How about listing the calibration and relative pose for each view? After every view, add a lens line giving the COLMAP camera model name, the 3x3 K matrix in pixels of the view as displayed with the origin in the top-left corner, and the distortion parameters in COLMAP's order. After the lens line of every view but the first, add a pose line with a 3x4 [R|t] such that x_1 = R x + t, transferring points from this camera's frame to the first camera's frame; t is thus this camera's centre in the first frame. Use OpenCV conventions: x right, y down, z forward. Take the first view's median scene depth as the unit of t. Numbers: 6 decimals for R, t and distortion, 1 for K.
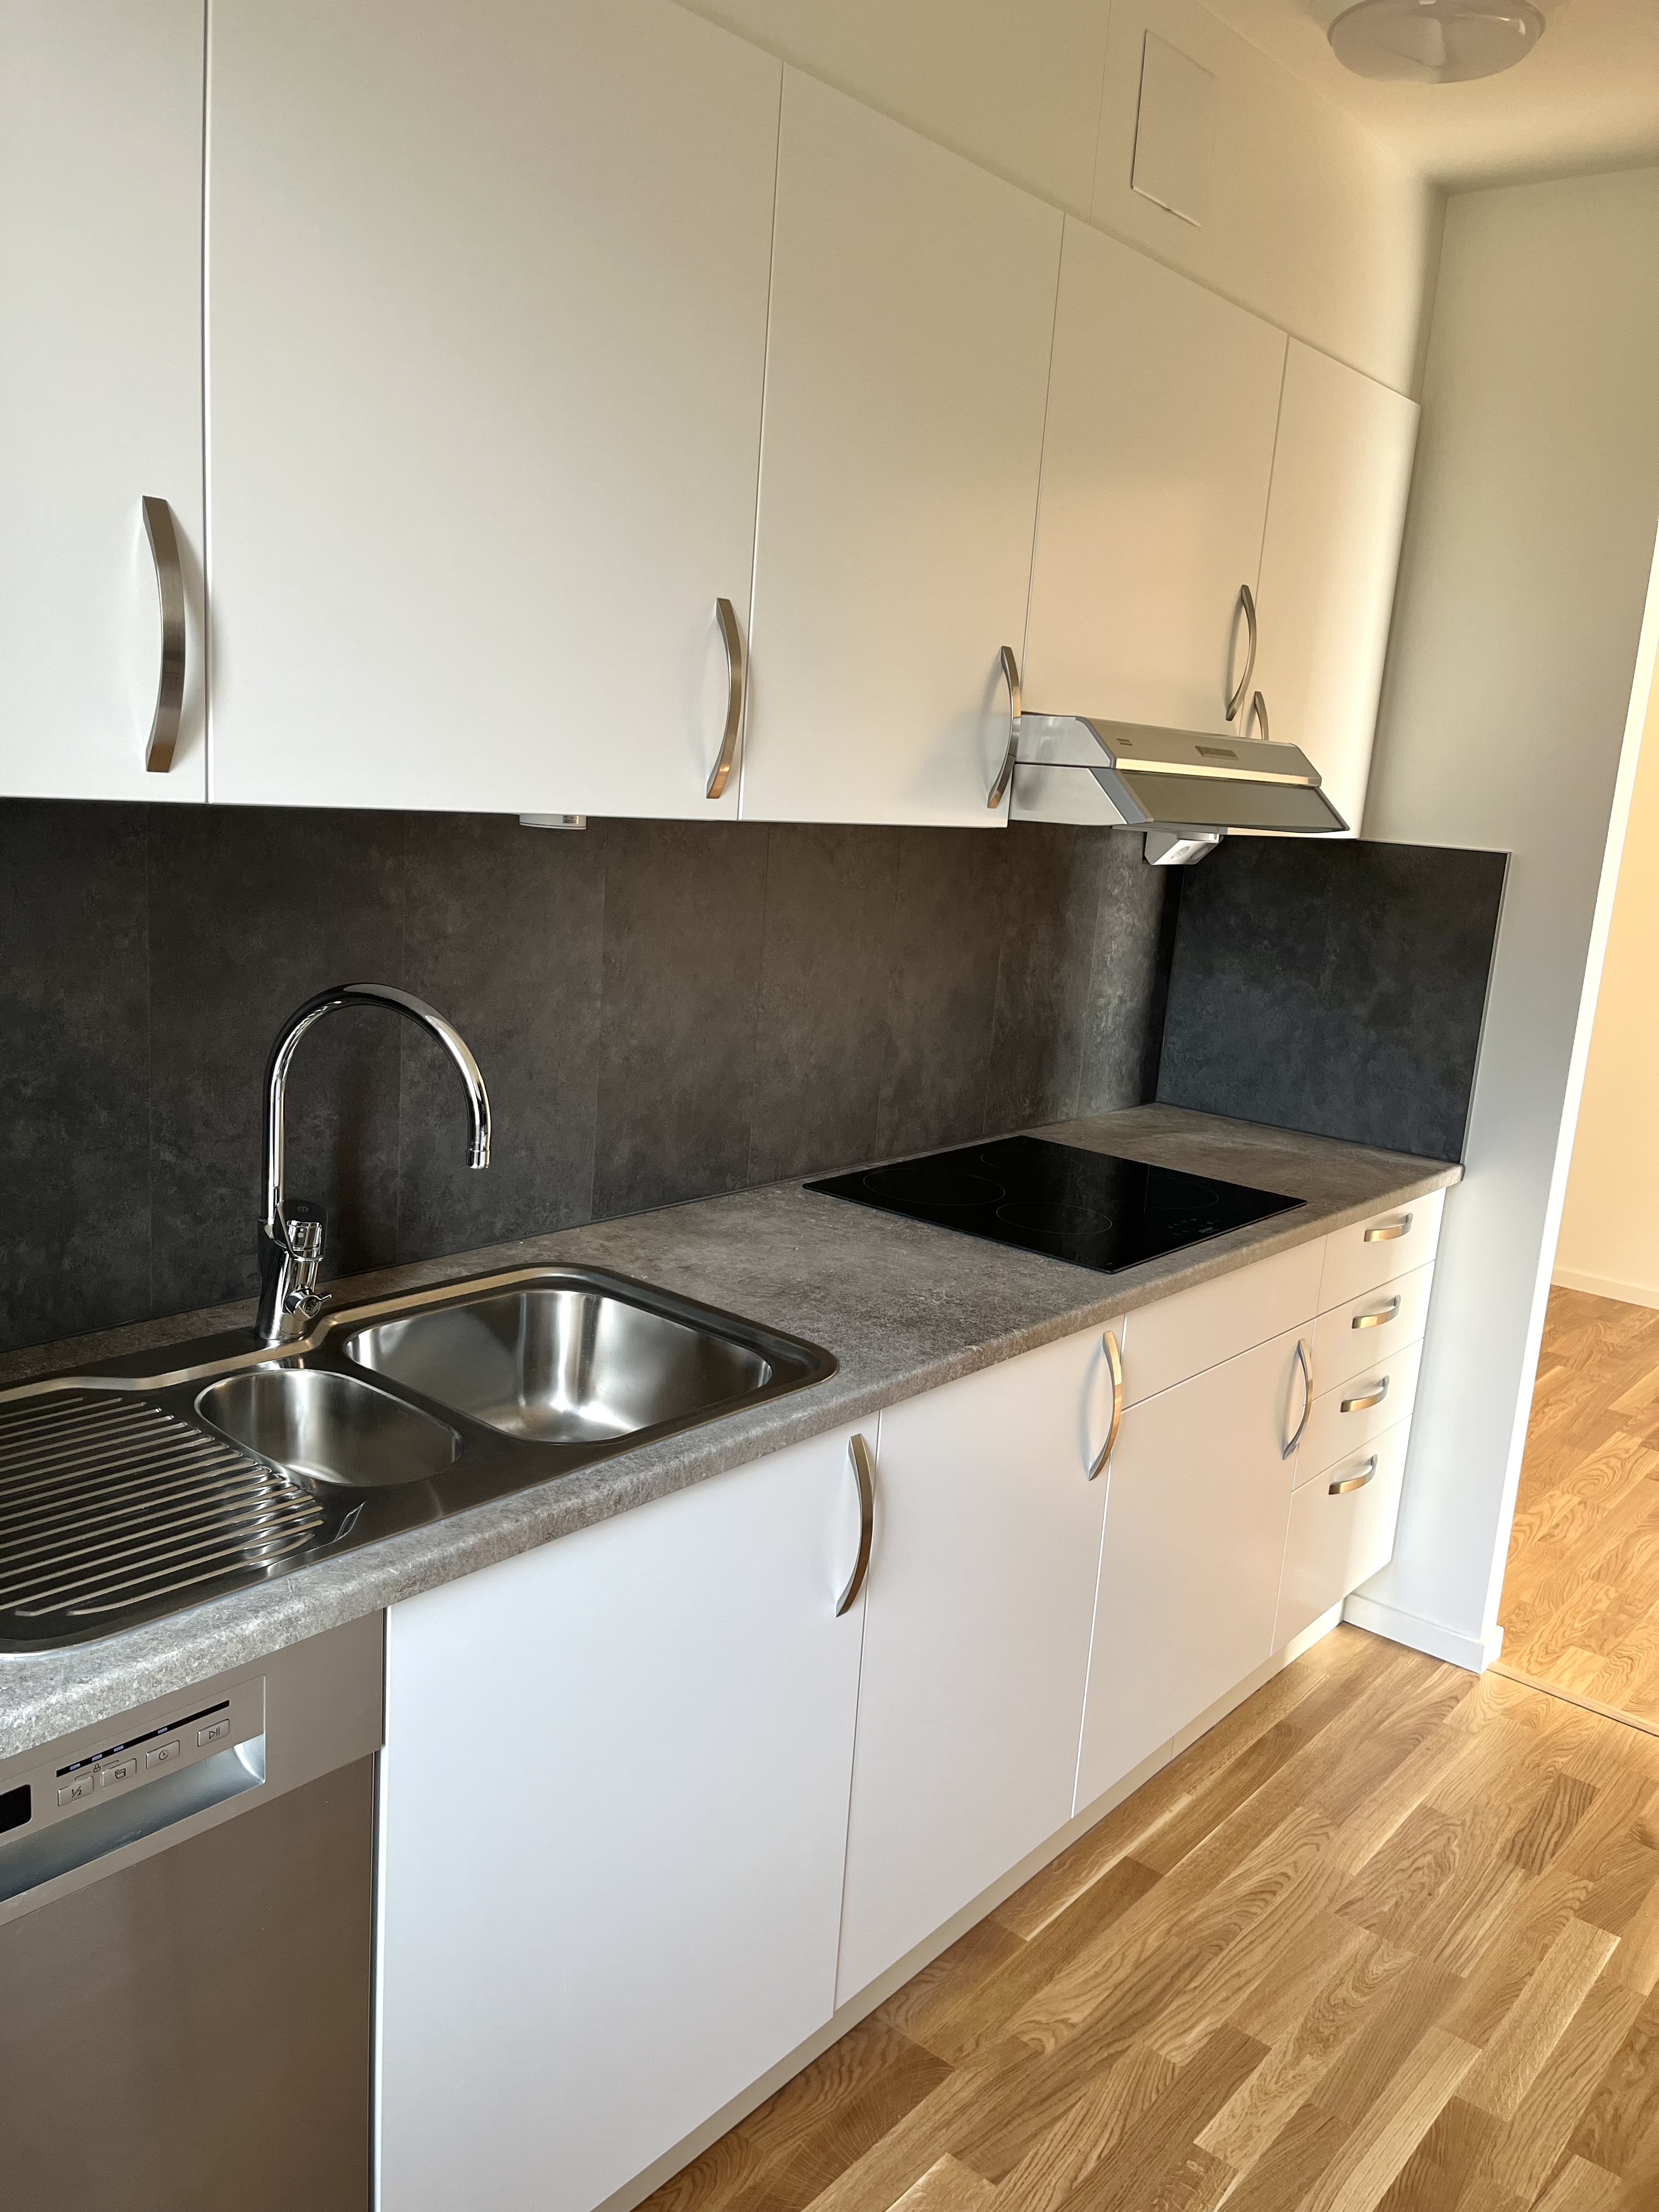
lens RADIAL K [[1695.9, 0, 809.0], [0, 1695.9, 1114.3], [0, 0, 1]] dist [0.077475, -0.118685]
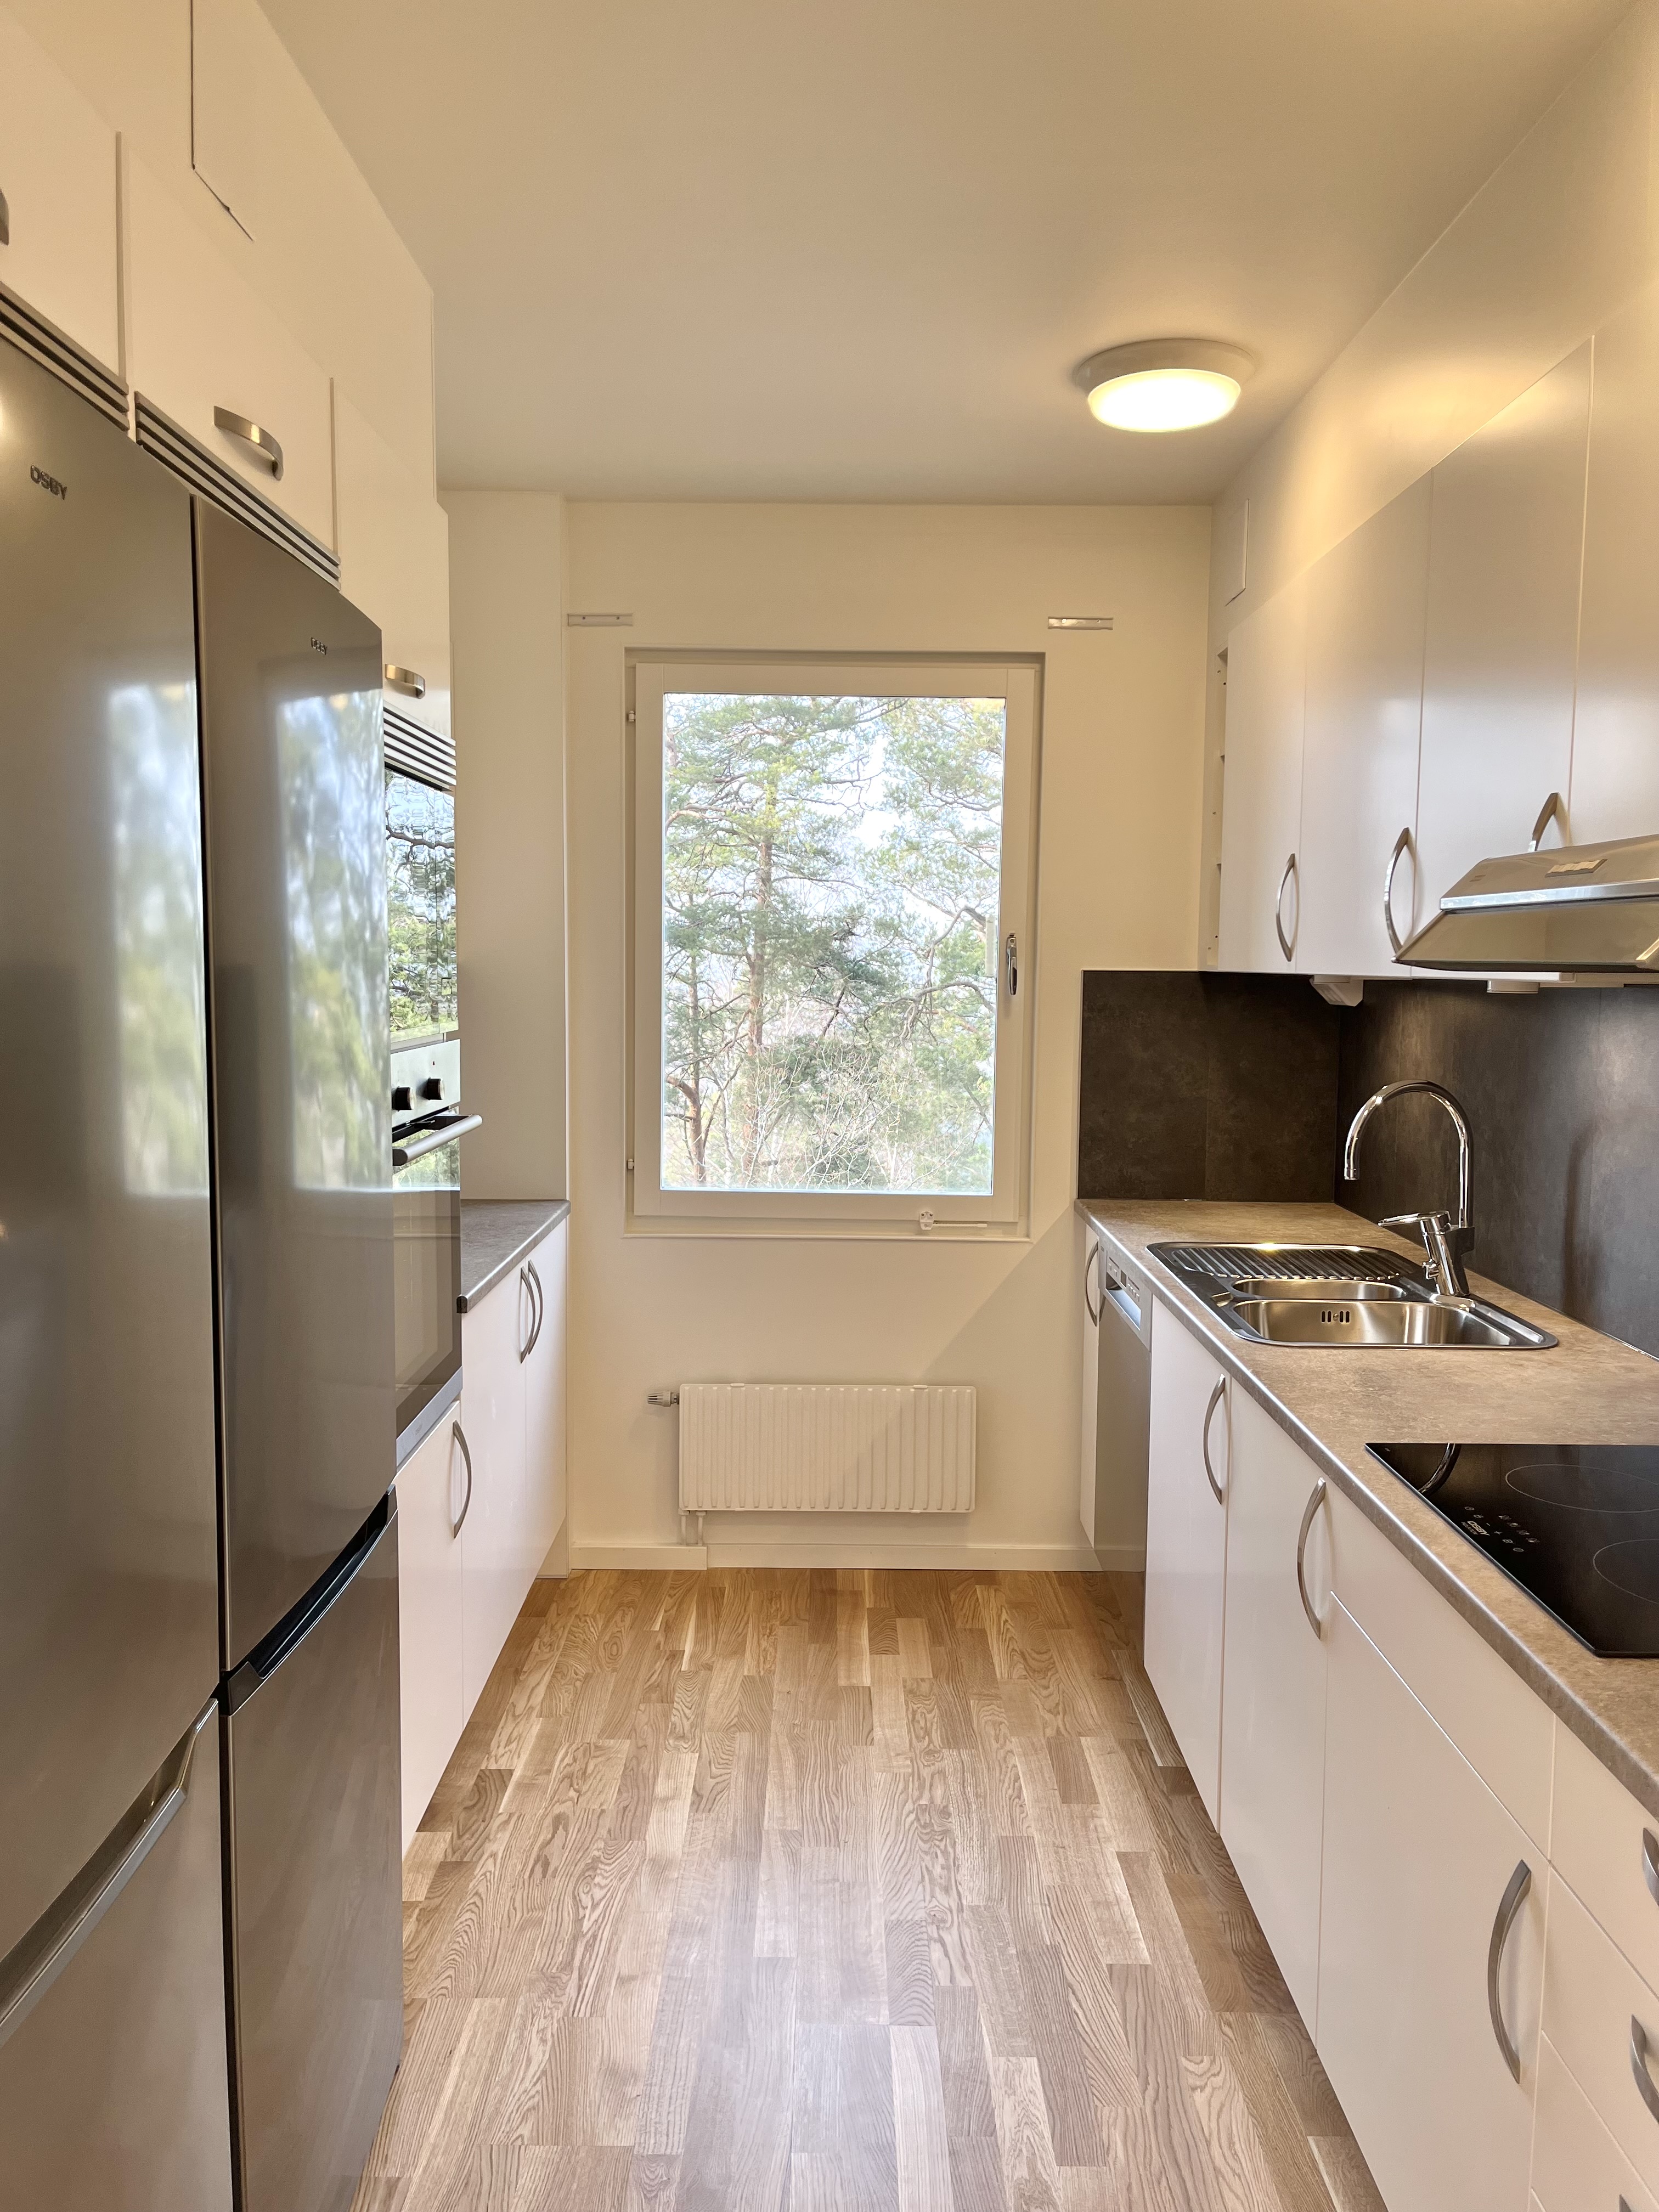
lens RADIAL K [[1695.9, 0, 809.0], [0, 1695.9, 1114.3], [0, 0, 1]] dist [0.077475, -0.118685]
pose [[-0.771738, -0.016403, -0.635729, 1.038538], [-0.187577, 0.961063, 0.202910, -0.219346], [0.607648, 0.275842, -0.744766, 1.508761]]
